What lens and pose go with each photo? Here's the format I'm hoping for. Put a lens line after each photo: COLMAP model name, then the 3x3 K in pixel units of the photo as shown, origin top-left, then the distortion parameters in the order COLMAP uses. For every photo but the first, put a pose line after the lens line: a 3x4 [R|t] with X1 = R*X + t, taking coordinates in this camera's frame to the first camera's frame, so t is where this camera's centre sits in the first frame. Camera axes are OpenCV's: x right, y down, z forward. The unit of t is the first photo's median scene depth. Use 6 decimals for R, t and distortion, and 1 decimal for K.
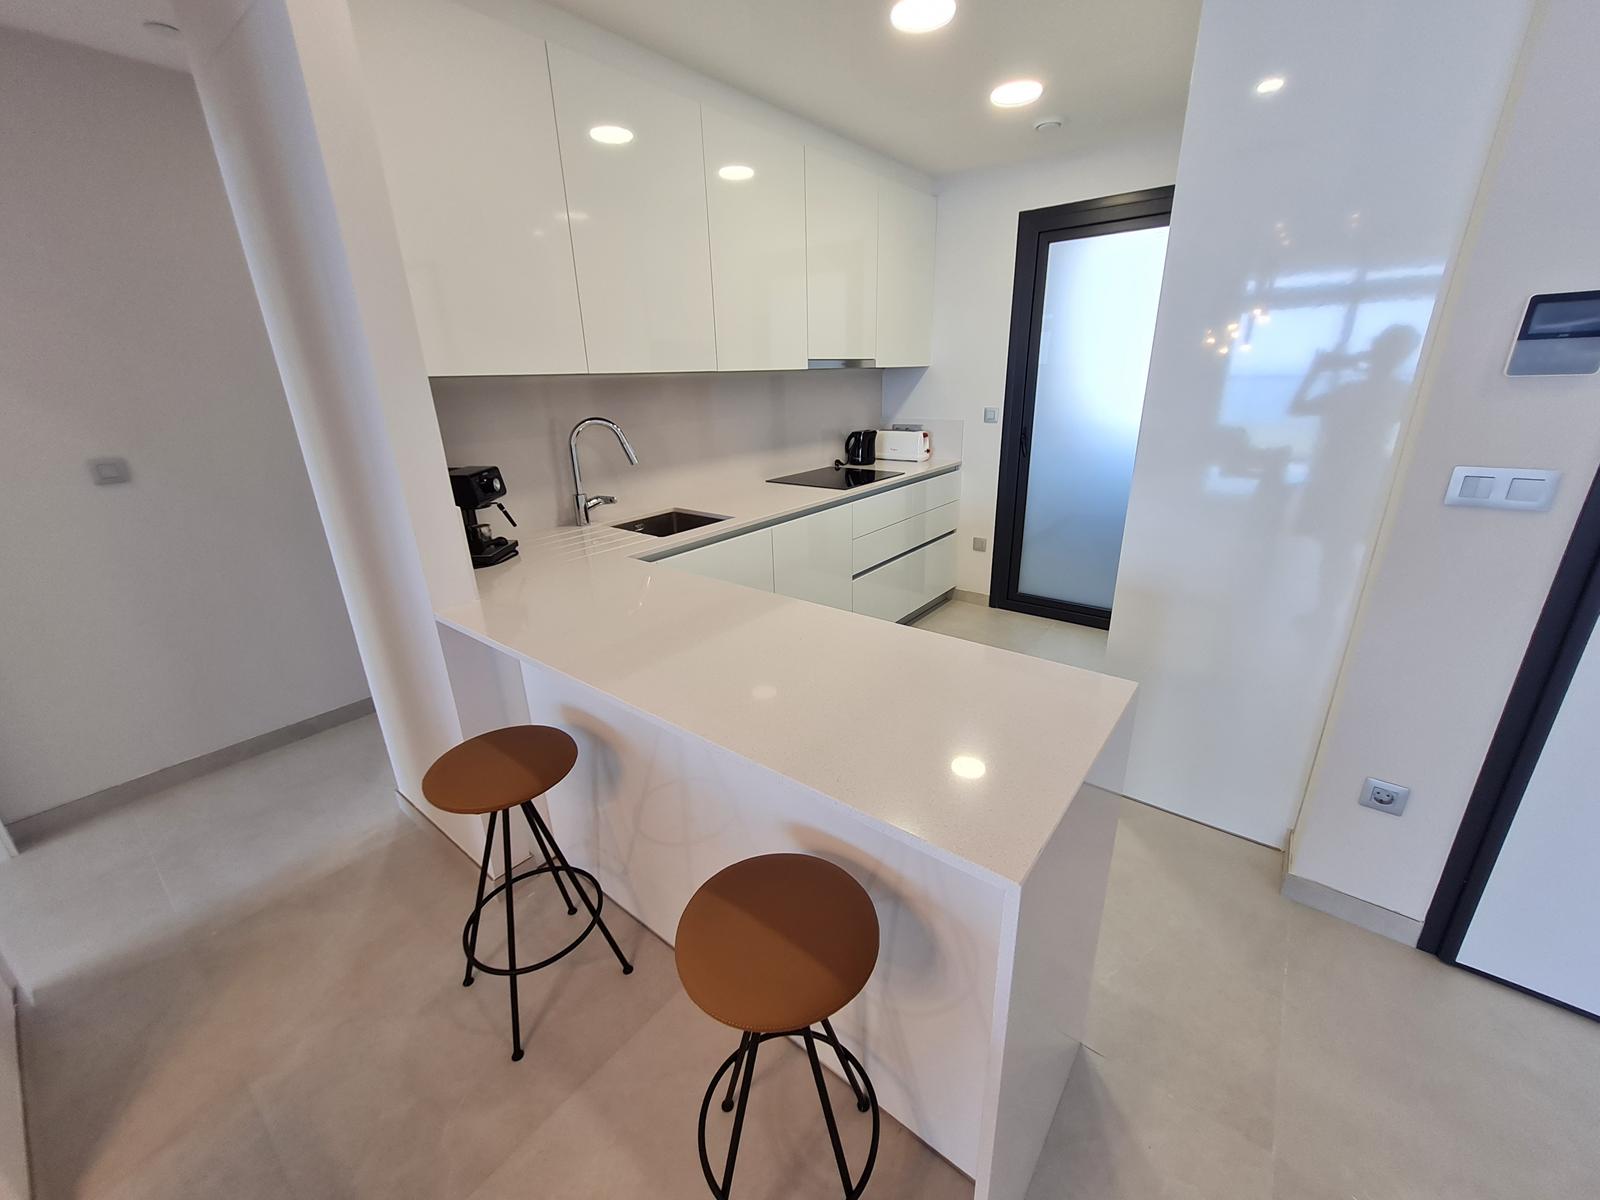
lens RADIAL K [[628.1, 0, 803.7], [0, 628.1, 596.4], [0, 0, 1]] dist [0.004726, -0.000474]
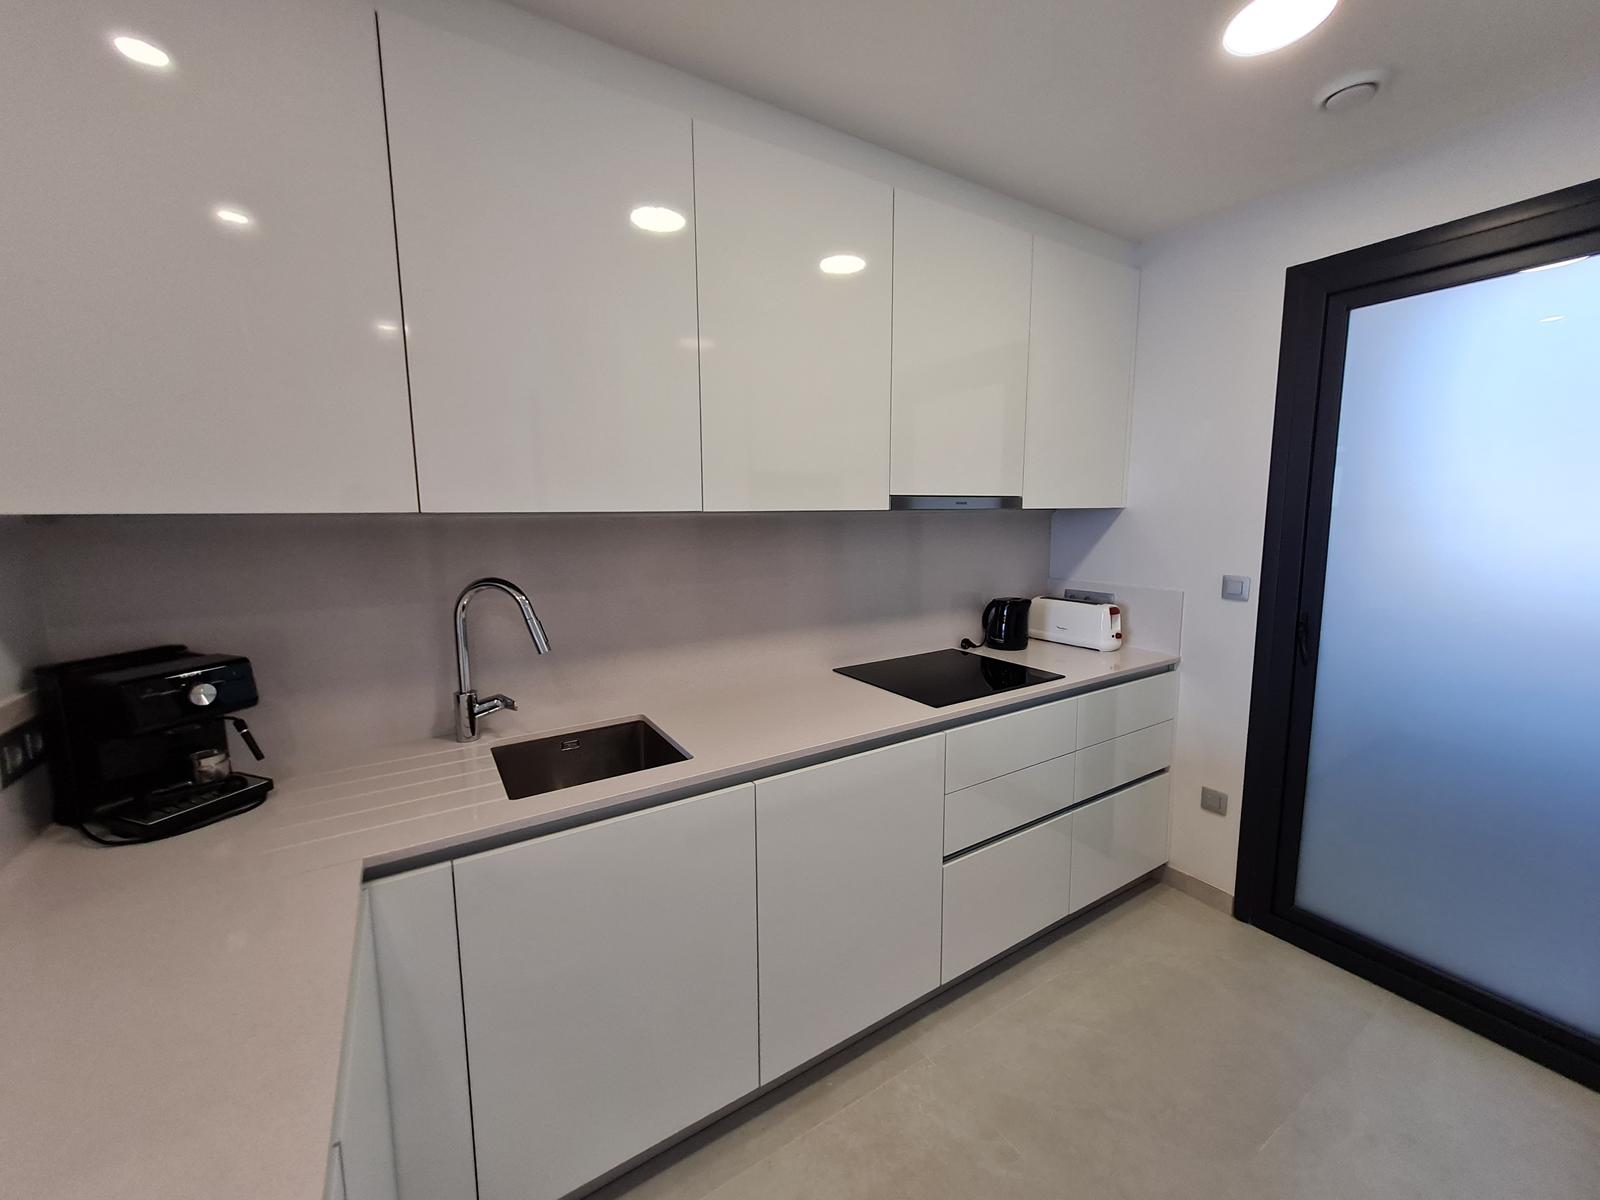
lens RADIAL K [[628.1, 0, 806.9], [0, 628.1, 592.2], [0, 0, 1]] dist [0.004726, -0.000474]
pose [[0.942838, 0.060606, -0.327693, 0.114106], [-0.127447, 0.974149, -0.186522, -0.124763], [0.307918, 0.217623, 0.926189, 0.333606]]
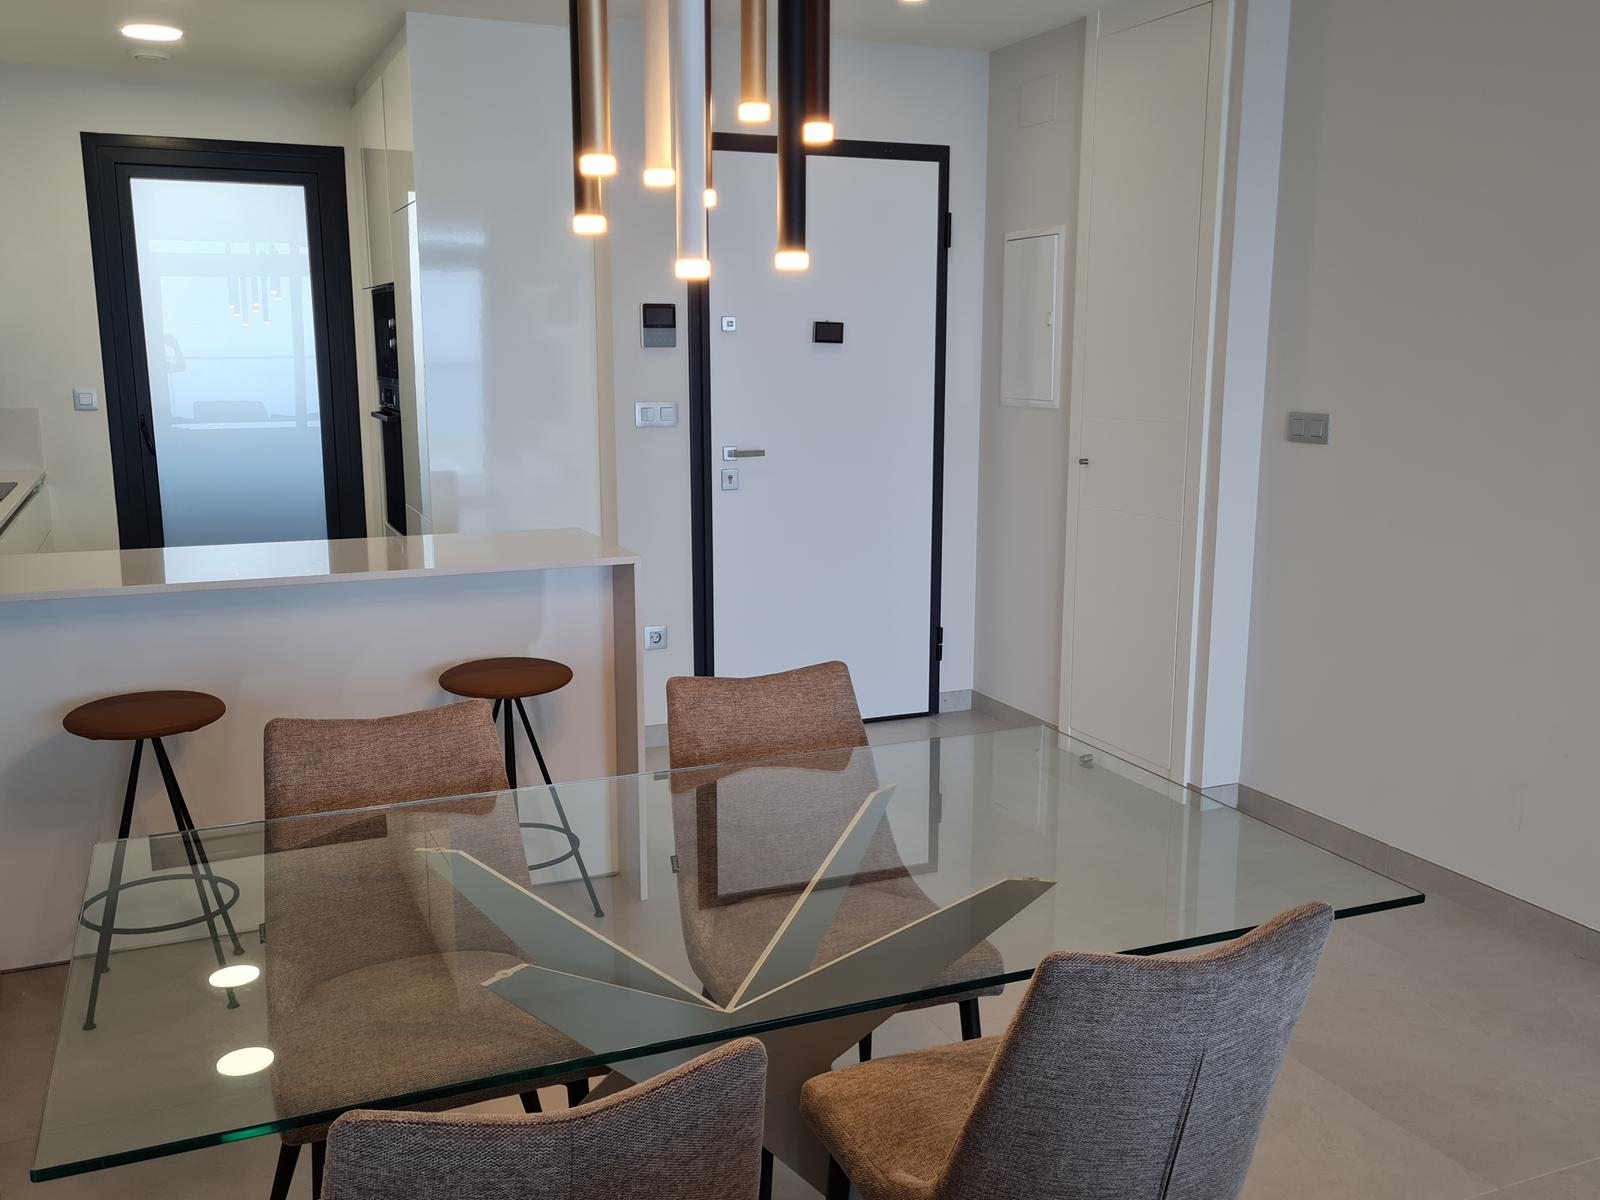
lens RADIAL K [[1427.8, 0, 785.1], [0, 1427.8, 608.7], [0, 0, 1]] dist [0.047814, -0.014077]
pose [[0.483419, -0.136401, 0.864697, -0.732935], [0.281772, 0.959461, -0.006178, 0.156192], [-0.828801, 0.246634, 0.502256, -0.368121]]
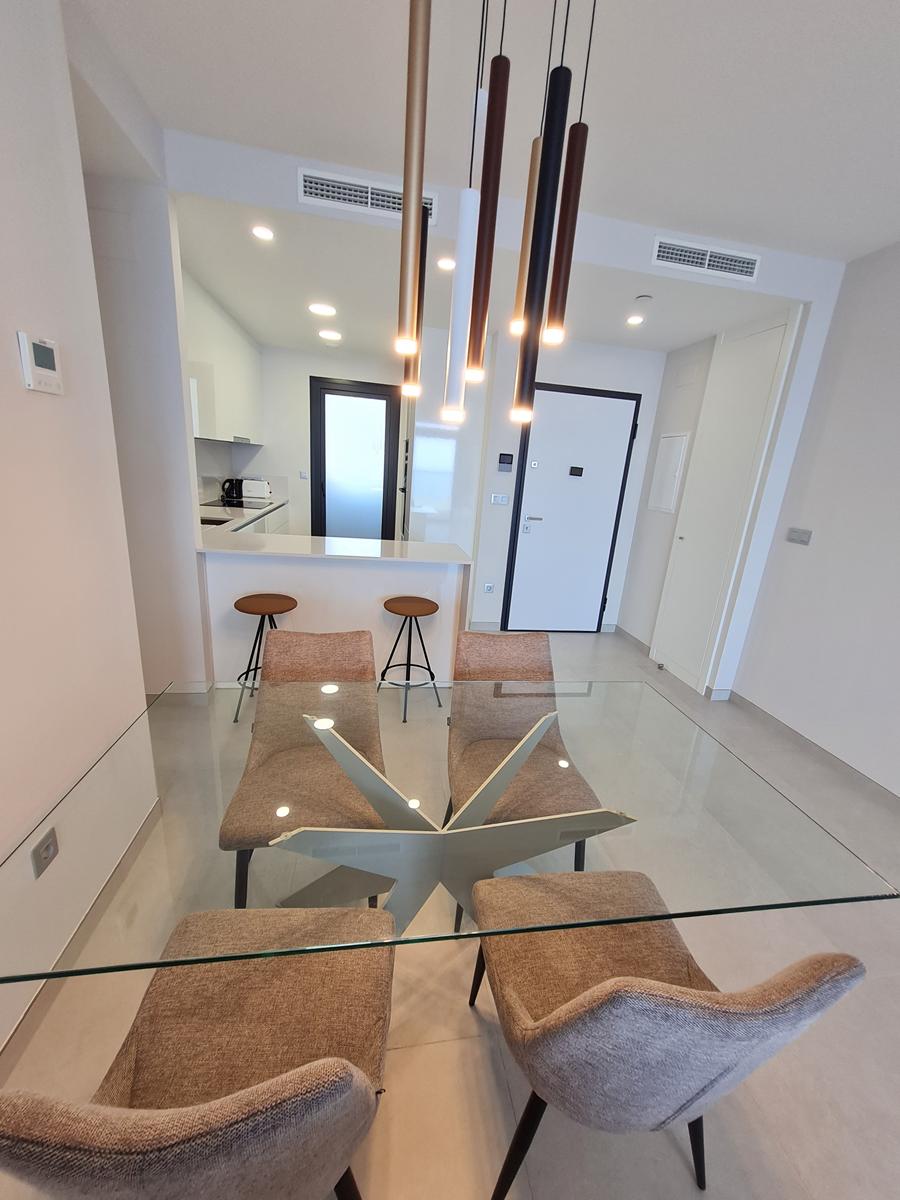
lens RADIAL K [[471.1, 0, 455.7], [0, 471.1, 604.9], [0, 0, 1]] dist [0.004726, -0.000474]
pose [[0.668629, -0.134582, 0.731316, -0.503653], [0.156126, 0.986971, 0.038886, 0.121627], [-0.727021, 0.088177, 0.680930, -0.285492]]
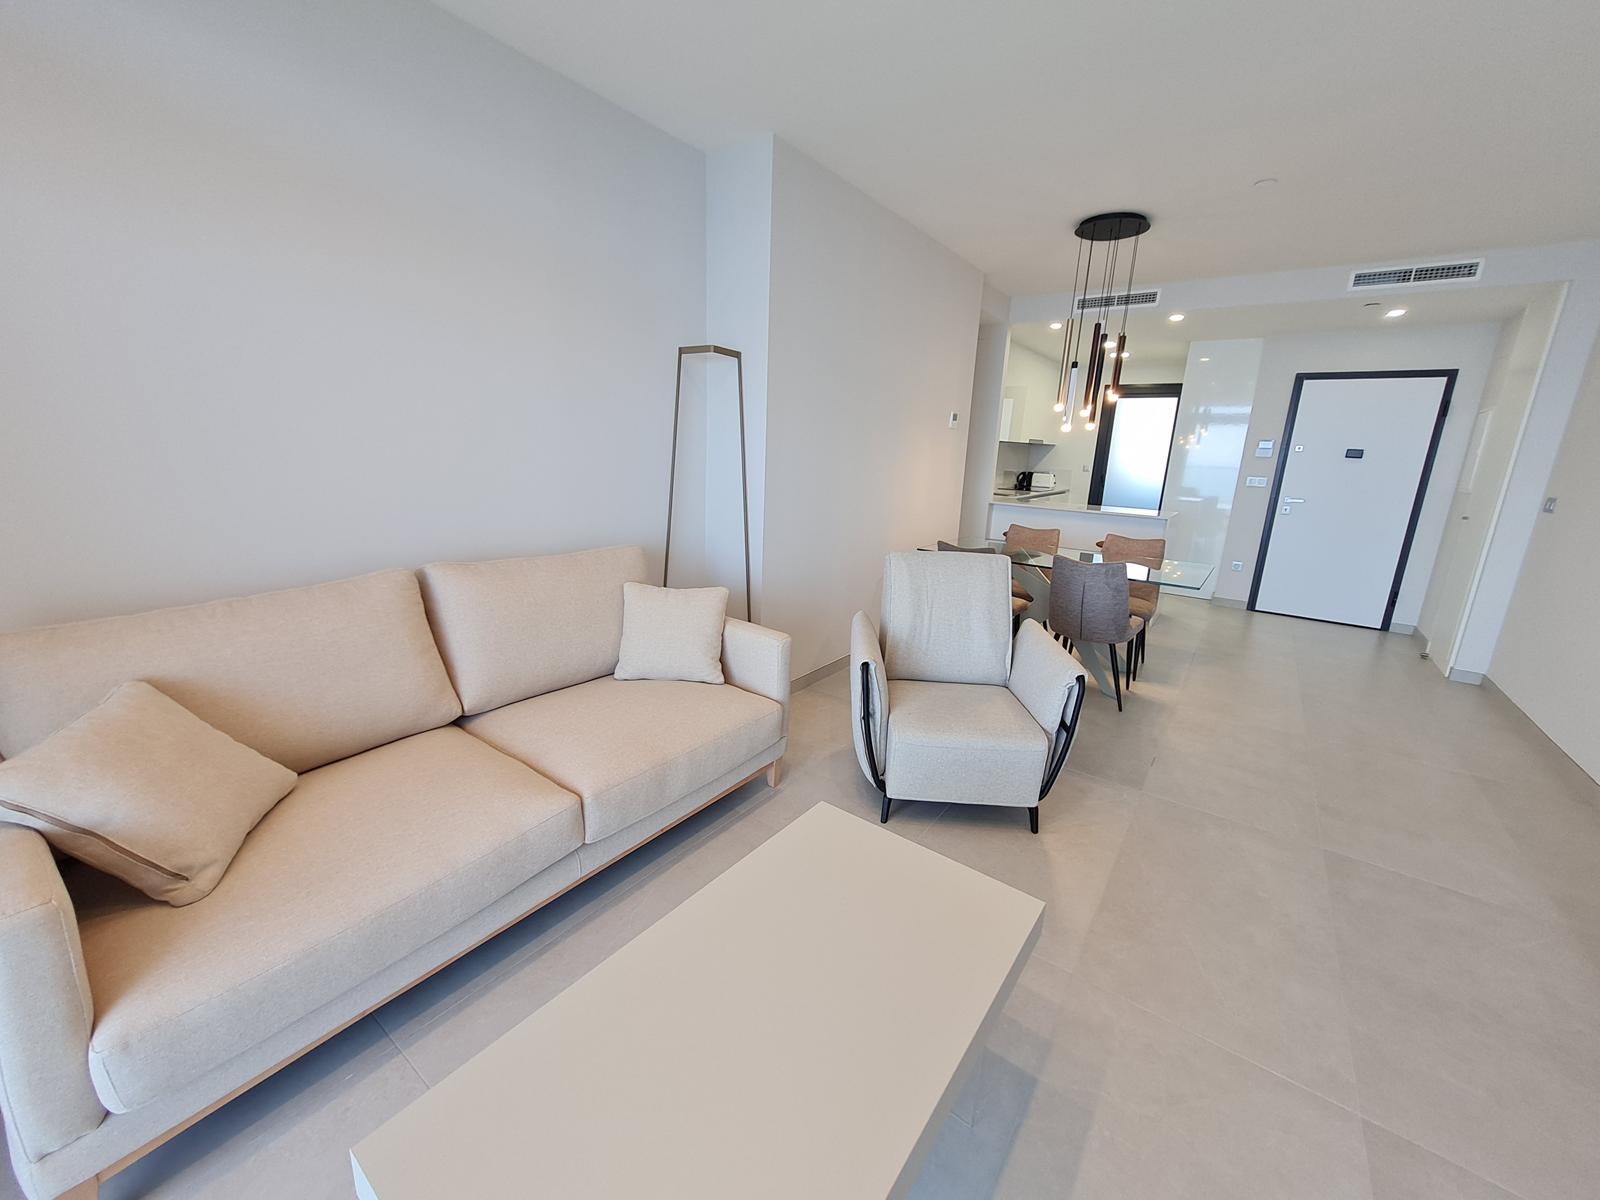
lens RADIAL K [[628.1, 0, 803.0], [0, 628.1, 593.1], [0, 0, 1]] dist [0.004726, -0.000474]
pose [[0.997336, 0.055844, 0.046929, -0.784752], [-0.050573, 0.992989, -0.106846, 0.439804], [-0.052567, 0.104188, 0.993167, -1.111689]]
